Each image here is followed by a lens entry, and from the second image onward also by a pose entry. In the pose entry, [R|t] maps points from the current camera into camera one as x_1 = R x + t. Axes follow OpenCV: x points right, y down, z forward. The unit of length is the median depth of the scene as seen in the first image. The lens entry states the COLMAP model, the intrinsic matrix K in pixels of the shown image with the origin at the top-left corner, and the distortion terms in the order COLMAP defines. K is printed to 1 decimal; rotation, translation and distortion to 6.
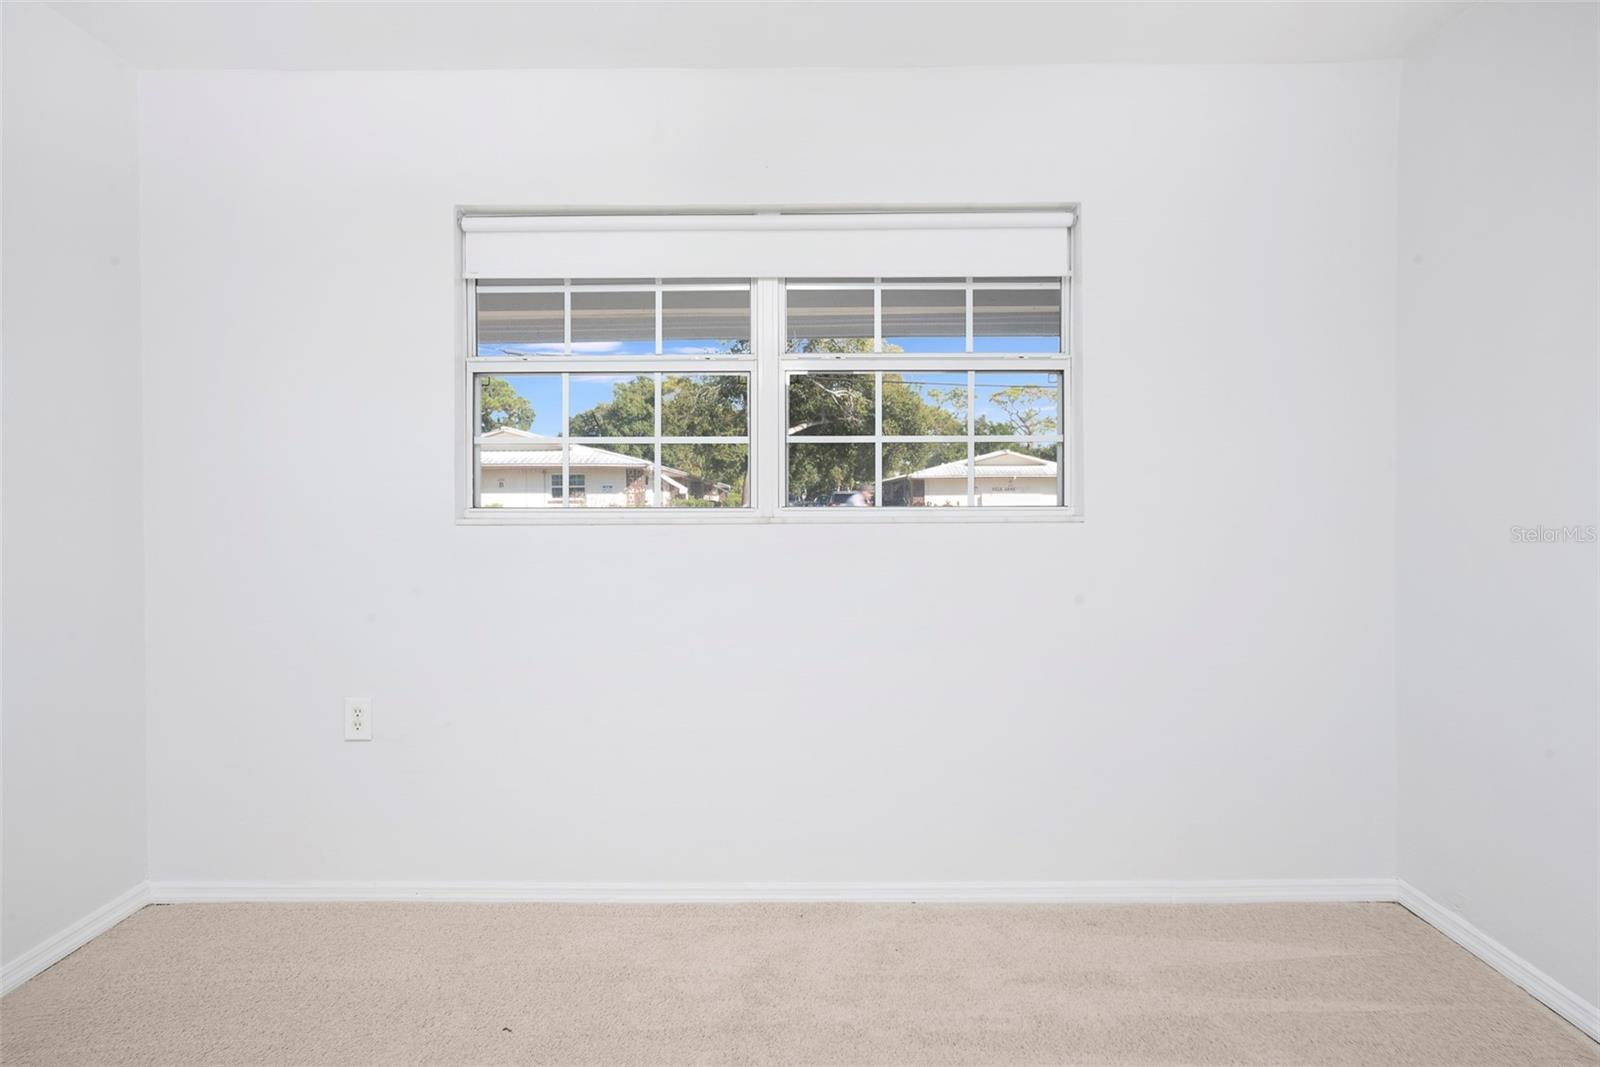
lens RADIAL K [[1117.4, 0, 804.3], [0, 1117.4, 507.8], [0, 0, 1]] dist [-0.071720, 0.074848]
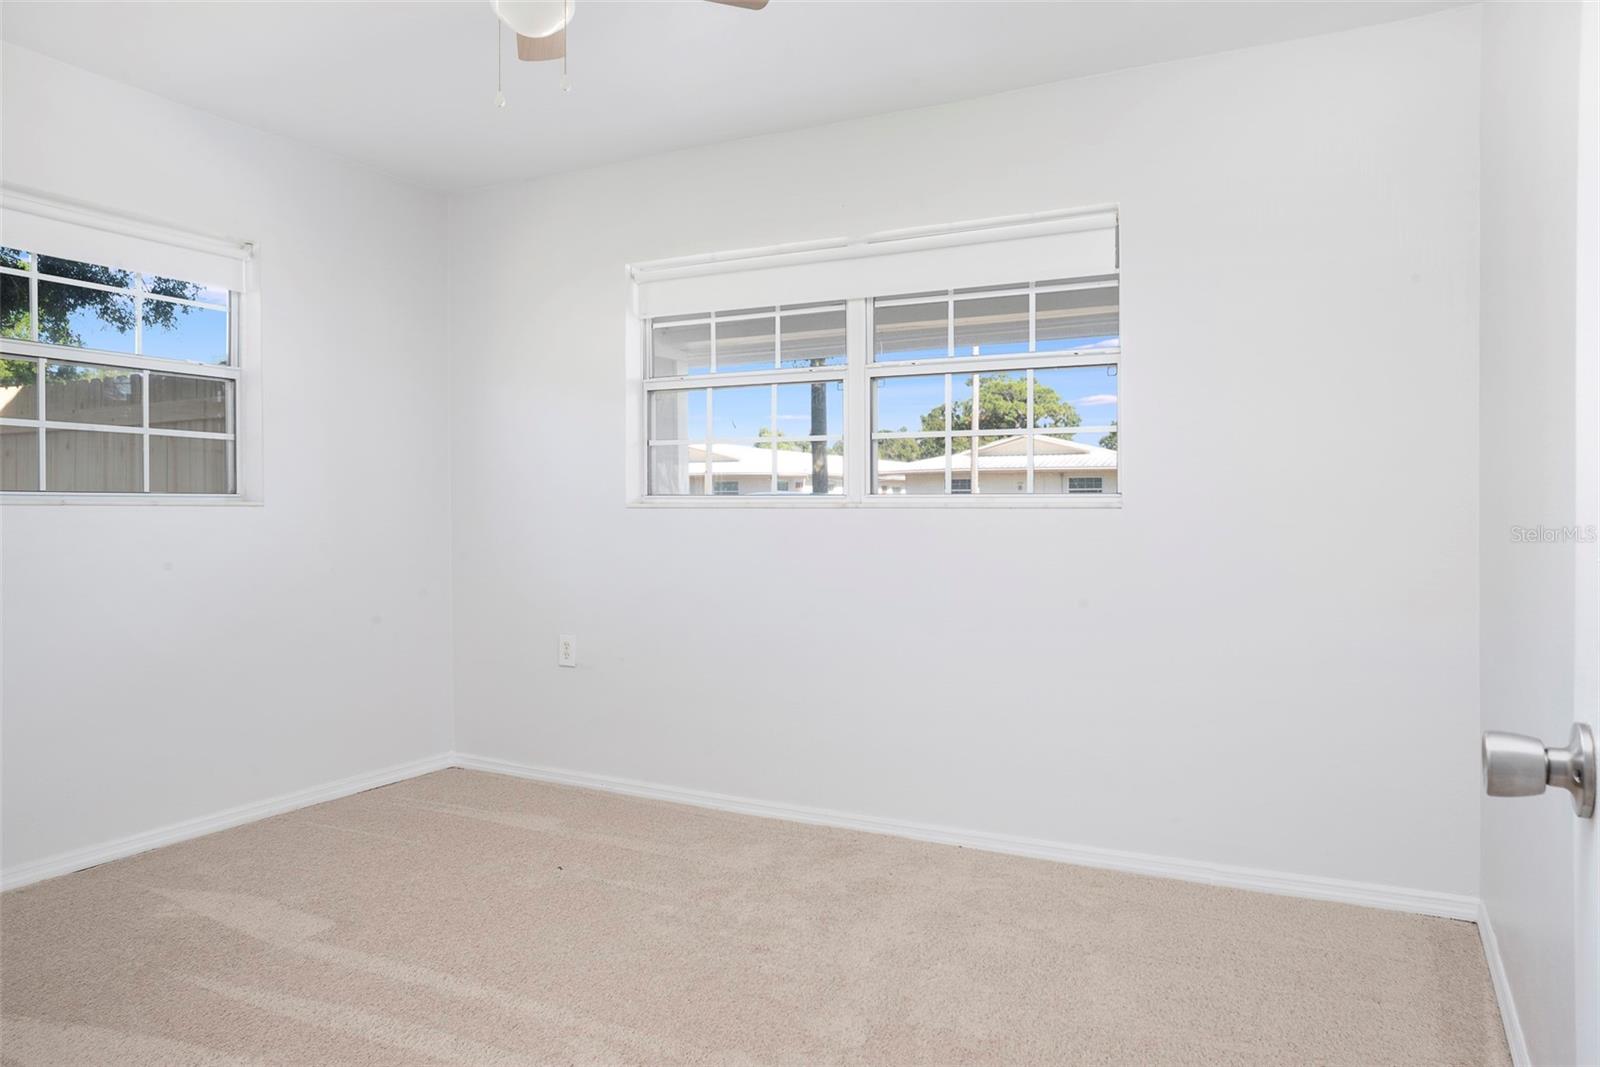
lens RADIAL K [[1042.6, 0, 804.2], [0, 1042.6, 516.1], [0, 0, 1]] dist [-0.072589, 0.000000]
pose [[0.891490, 0.010650, -0.452915, 0.412882], [-0.000936, 0.999765, 0.021668, -0.001905], [0.453039, -0.018893, 0.891290, -0.000935]]
